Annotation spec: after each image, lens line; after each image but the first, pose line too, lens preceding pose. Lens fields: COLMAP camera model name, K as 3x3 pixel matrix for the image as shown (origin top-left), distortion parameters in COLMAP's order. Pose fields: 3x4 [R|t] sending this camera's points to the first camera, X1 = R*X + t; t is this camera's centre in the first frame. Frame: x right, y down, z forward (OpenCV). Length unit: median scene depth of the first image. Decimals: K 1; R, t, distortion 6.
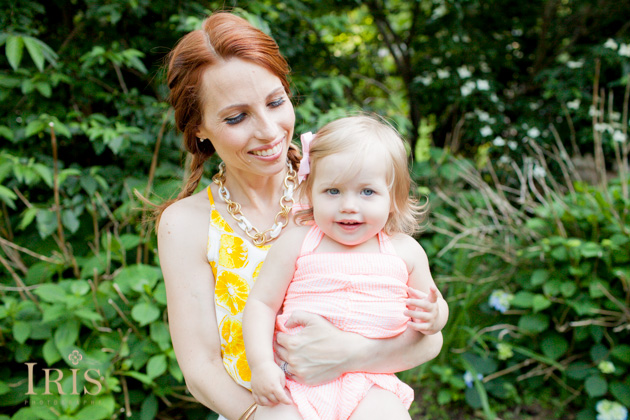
lens RADIAL K [[630.9, 0, 359.9], [0, 630.9, 211.2], [0, 0, 1]] dist [-0.053229, 0.025627]
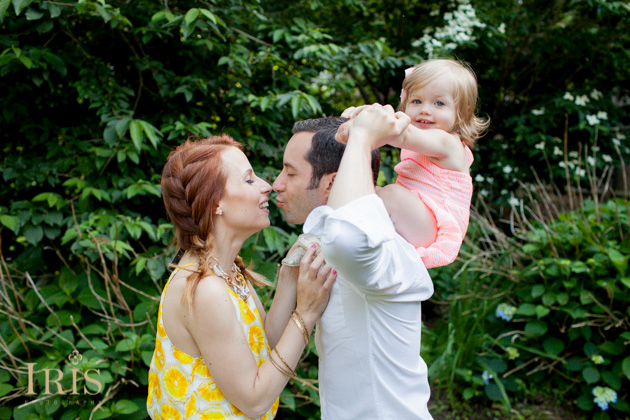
lens RADIAL K [[625.7, 0, 339.3], [0, 625.7, 193.1], [0, 0, 1]] dist [-0.033335, 0.020650]
pose [[0.995584, -0.042781, 0.083564, -0.203571], [0.048065, 0.996901, -0.062269, -0.031099], [-0.080641, 0.066011, 0.994555, -0.218187]]
